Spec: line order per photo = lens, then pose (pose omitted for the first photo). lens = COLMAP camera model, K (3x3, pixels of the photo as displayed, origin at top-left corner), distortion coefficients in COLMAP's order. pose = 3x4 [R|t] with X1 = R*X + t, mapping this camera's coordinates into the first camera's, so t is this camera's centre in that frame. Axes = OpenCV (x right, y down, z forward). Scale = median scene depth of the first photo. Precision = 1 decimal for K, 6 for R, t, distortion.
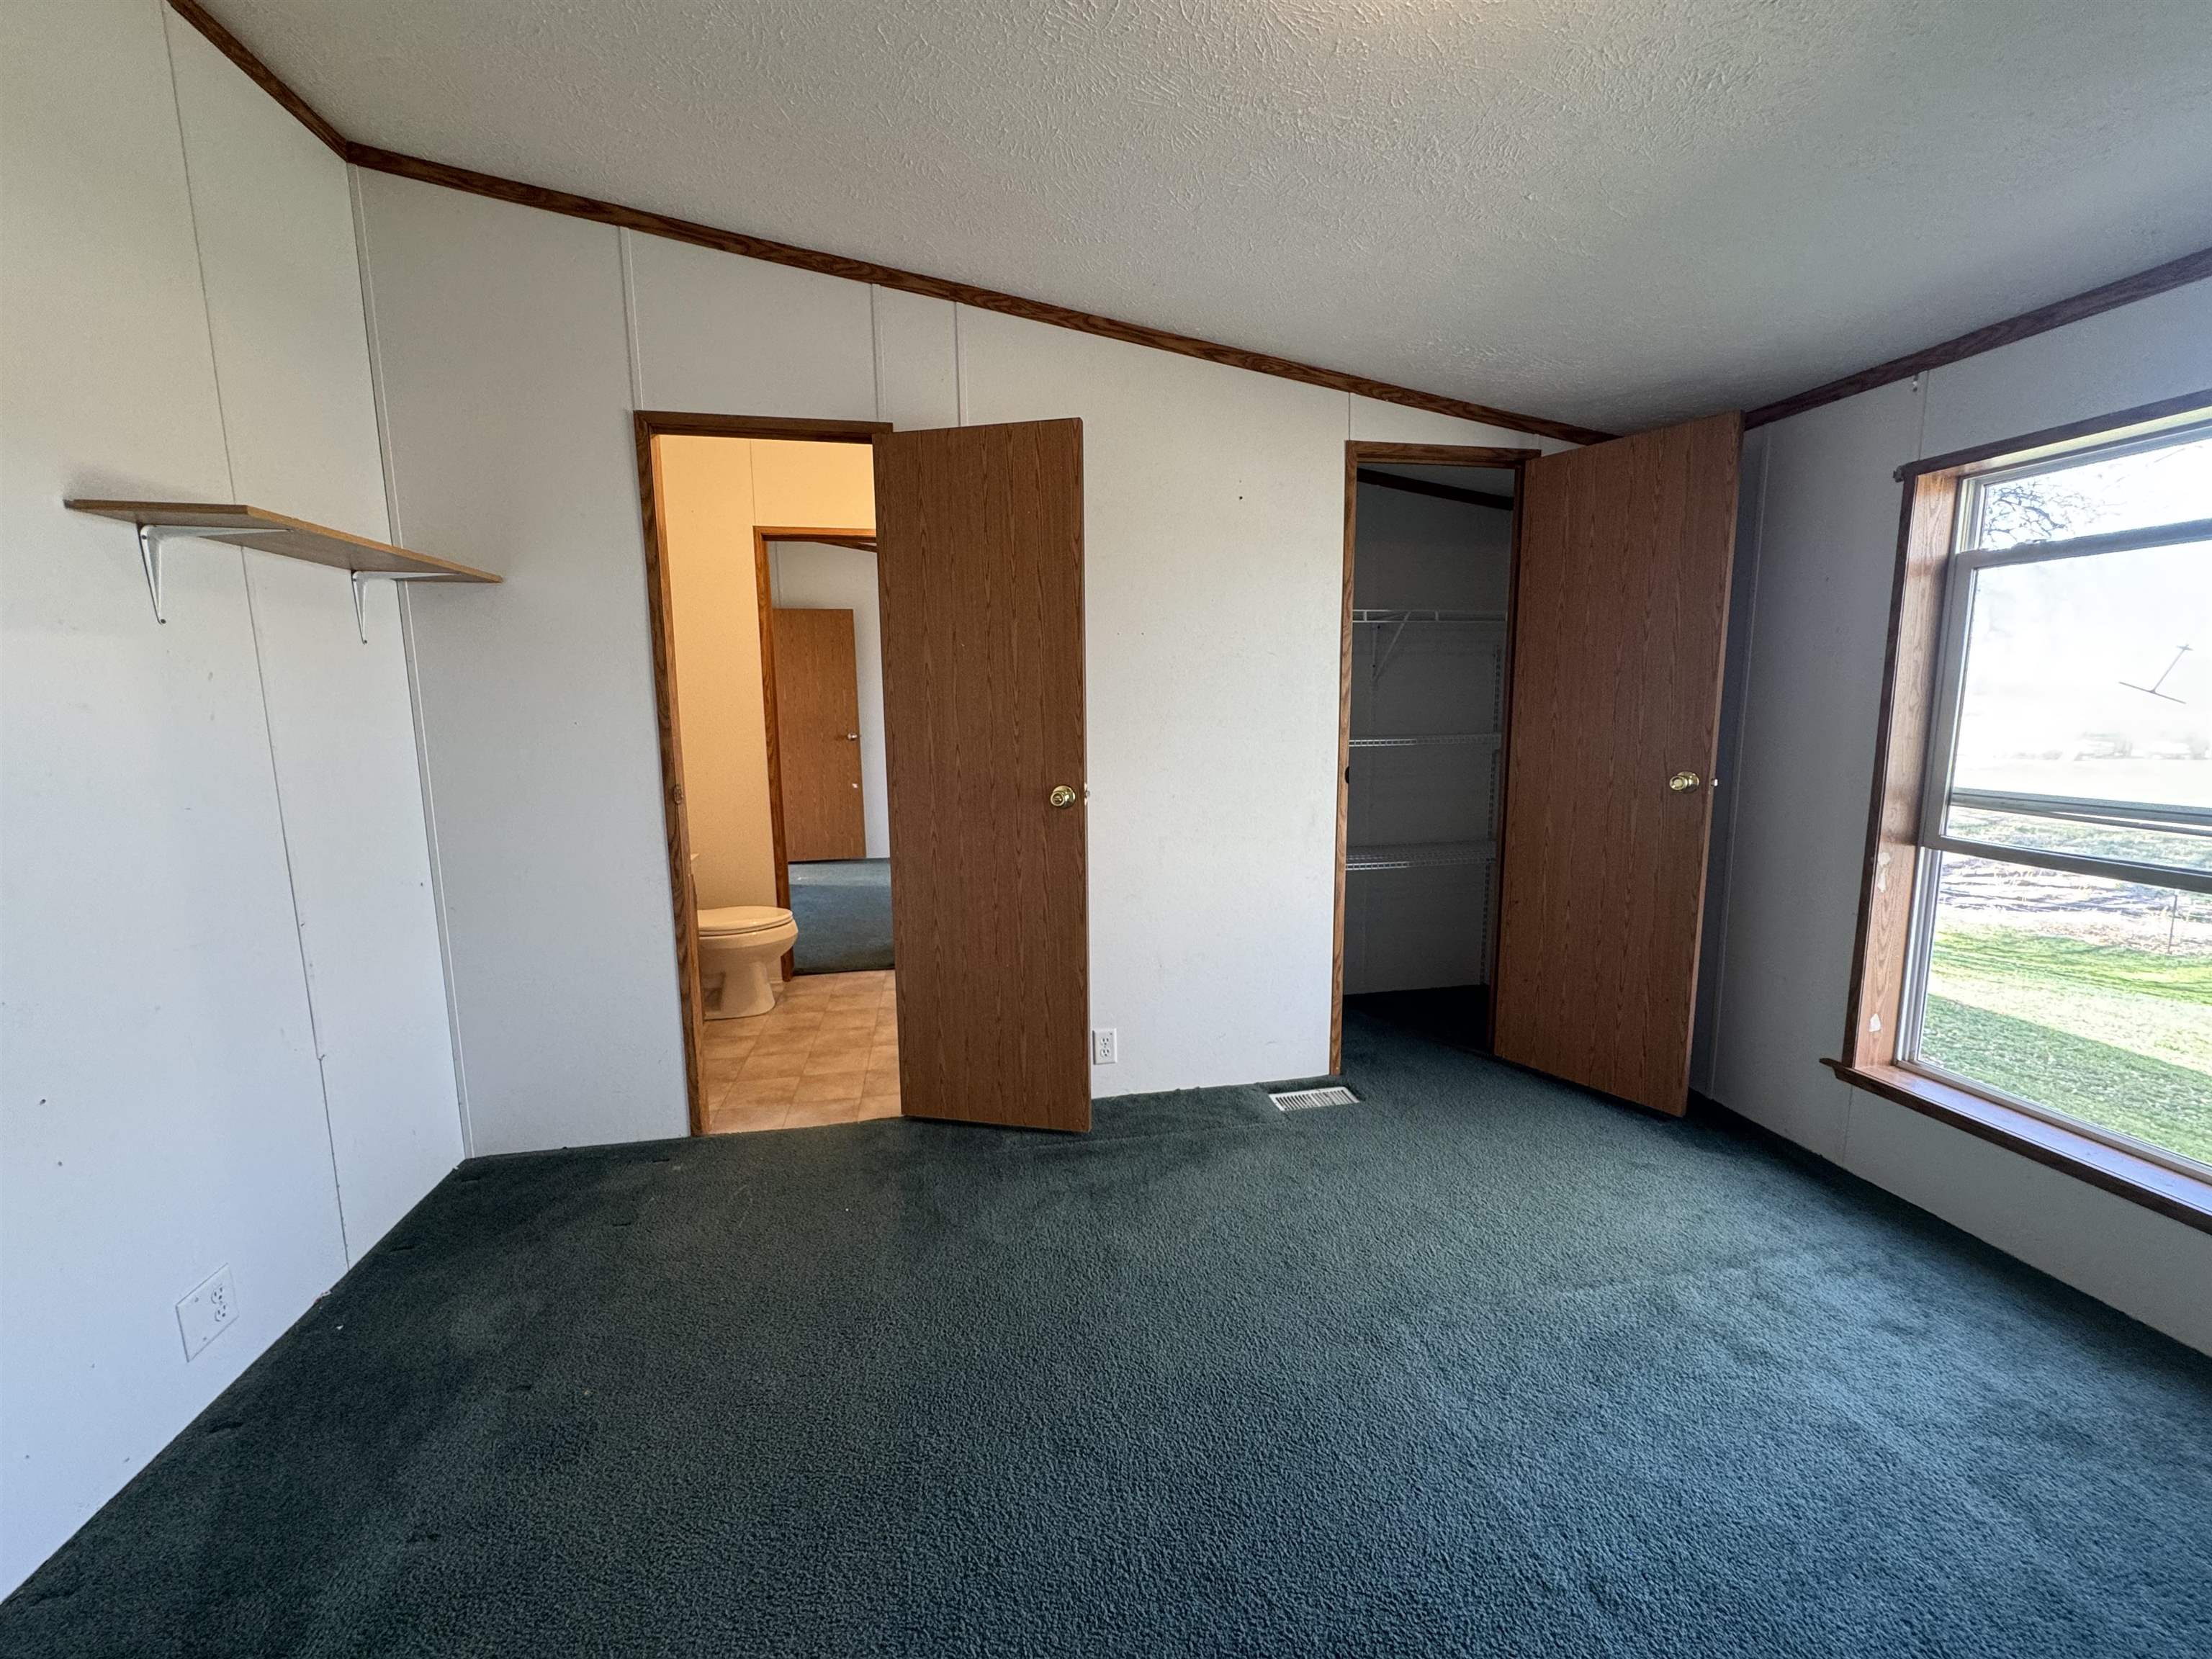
lens RADIAL K [[887.8, 0, 1102.1], [0, 887.8, 828.9], [0, 0, 1]] dist [0.002486, 0.000436]
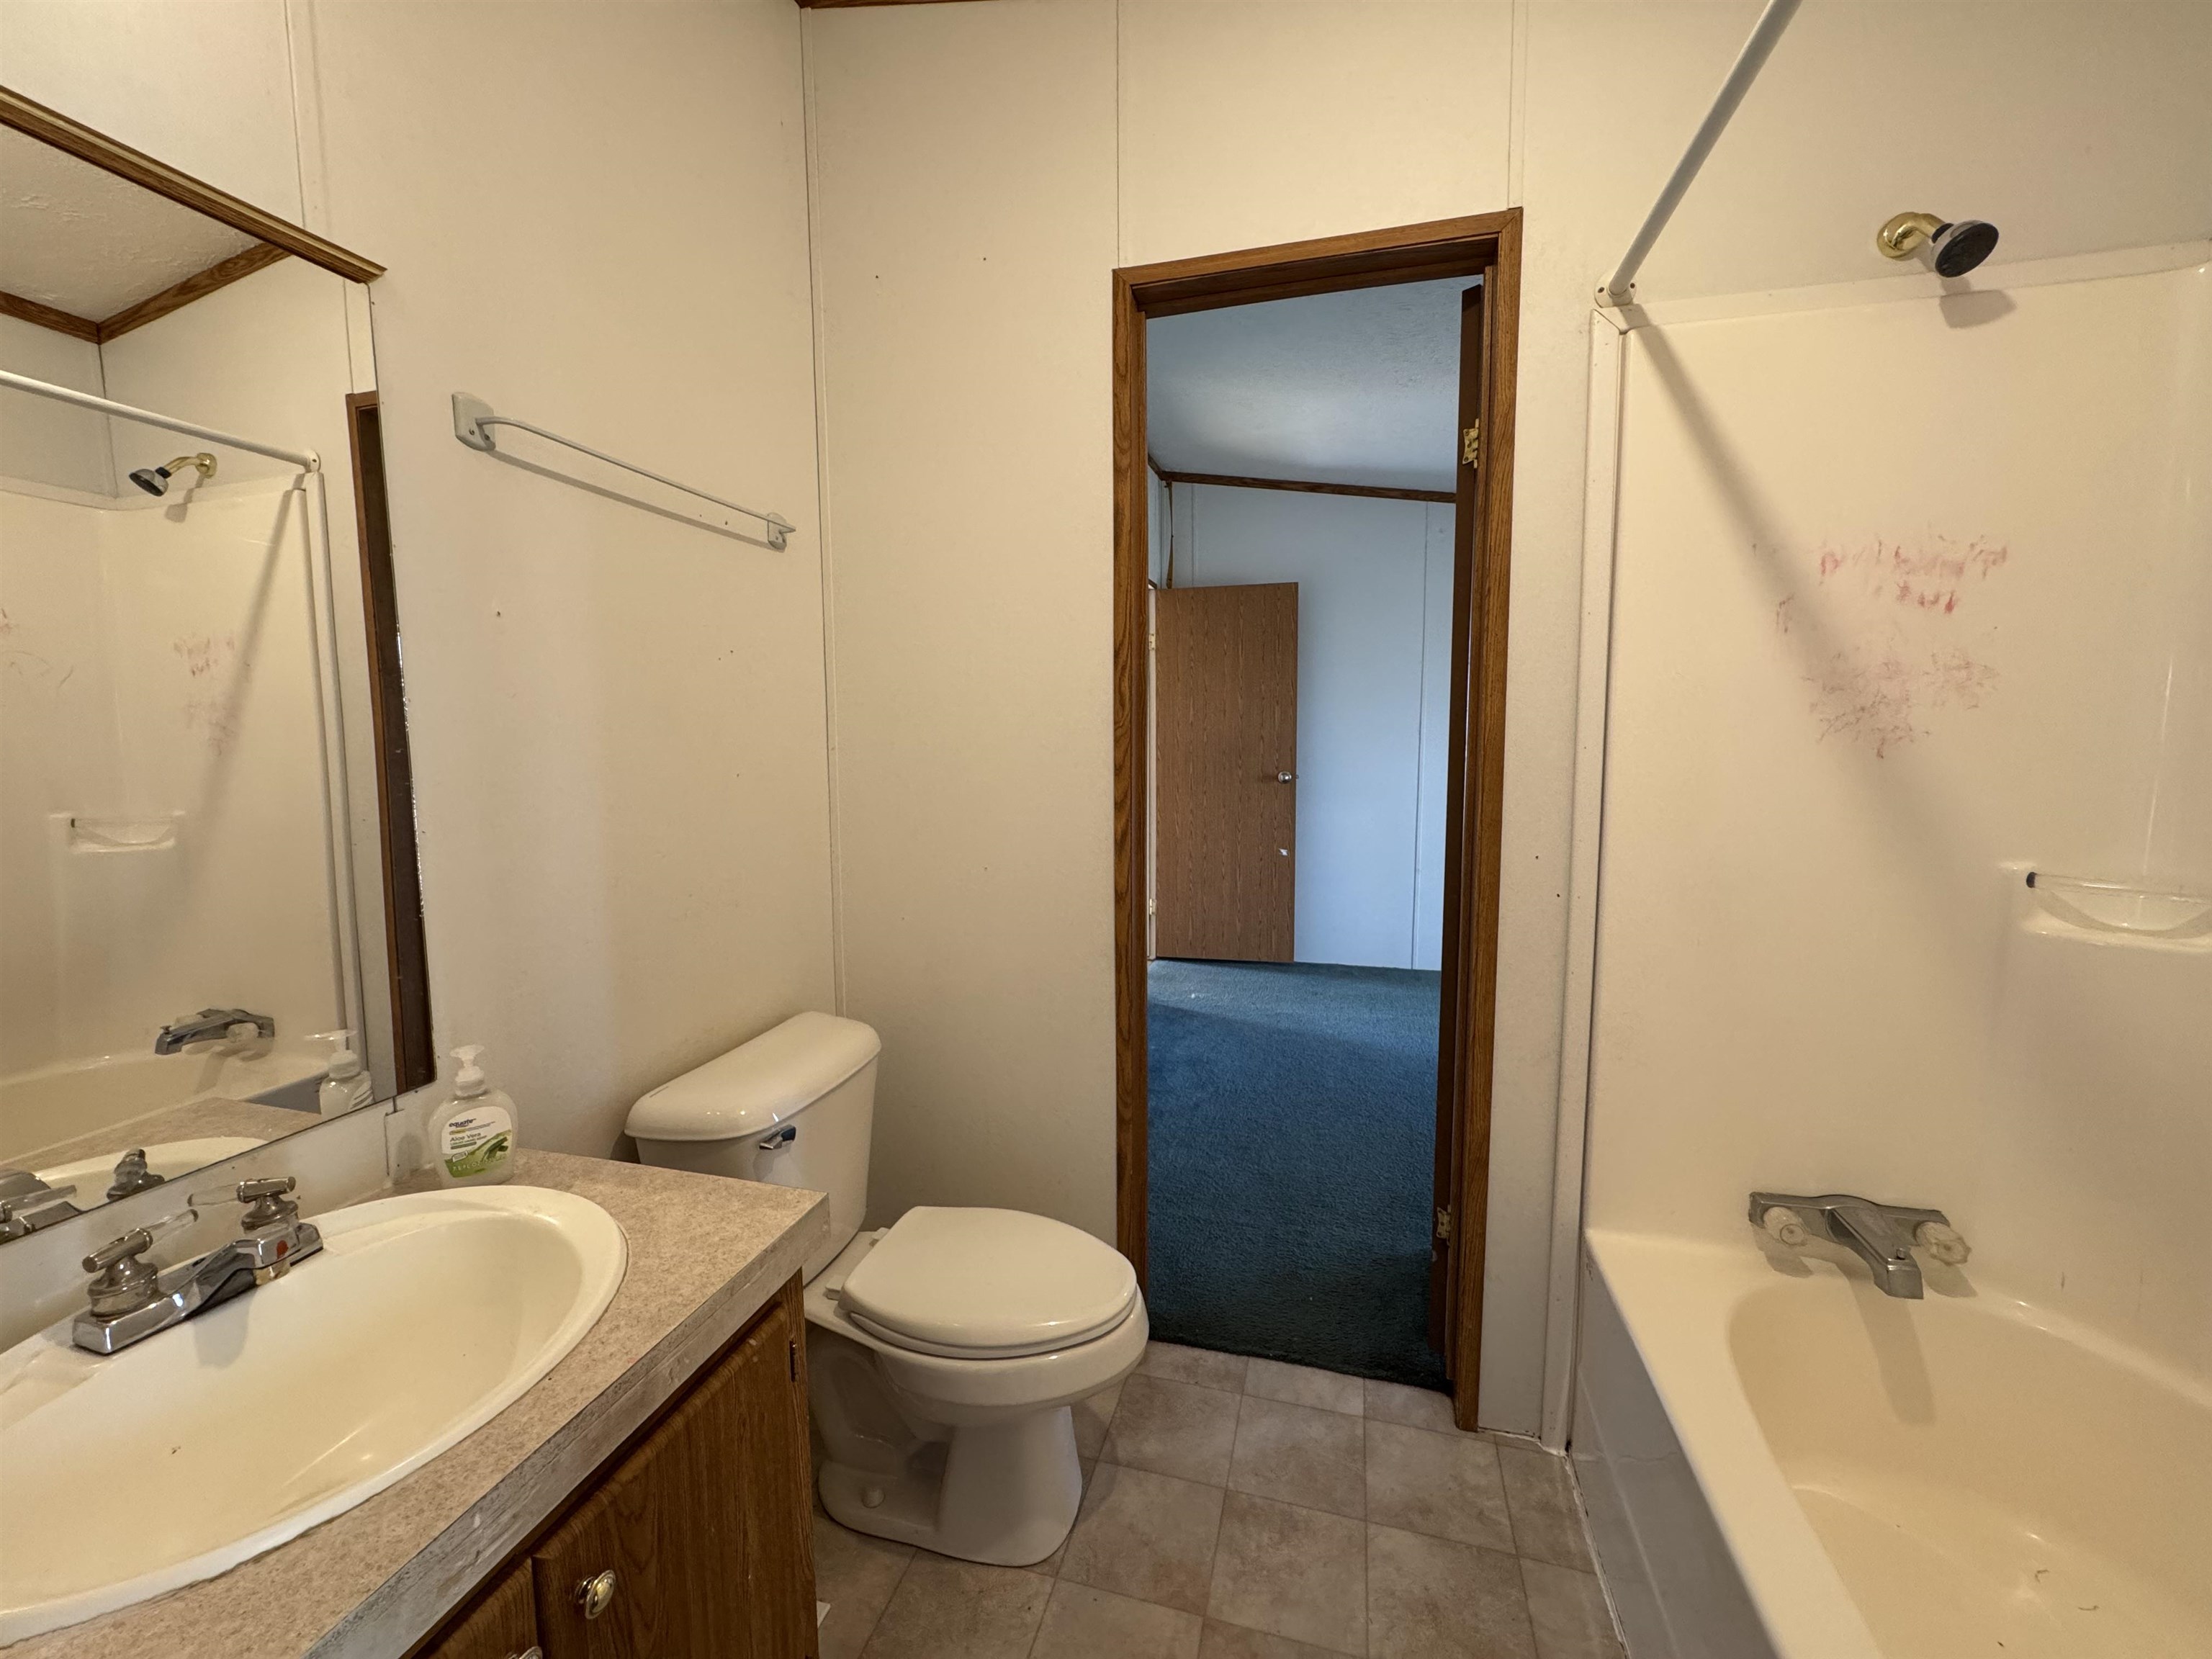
lens RADIAL K [[887.8, 0, 1103.0], [0, 887.8, 823.8], [0, 0, 1]] dist [0.002486, 0.000436]
pose [[0.898199, 0.047766, -0.436987, -0.130781], [-0.066633, 0.997386, -0.027937, -0.048983], [0.434510, 0.054211, 0.899034, 0.407029]]
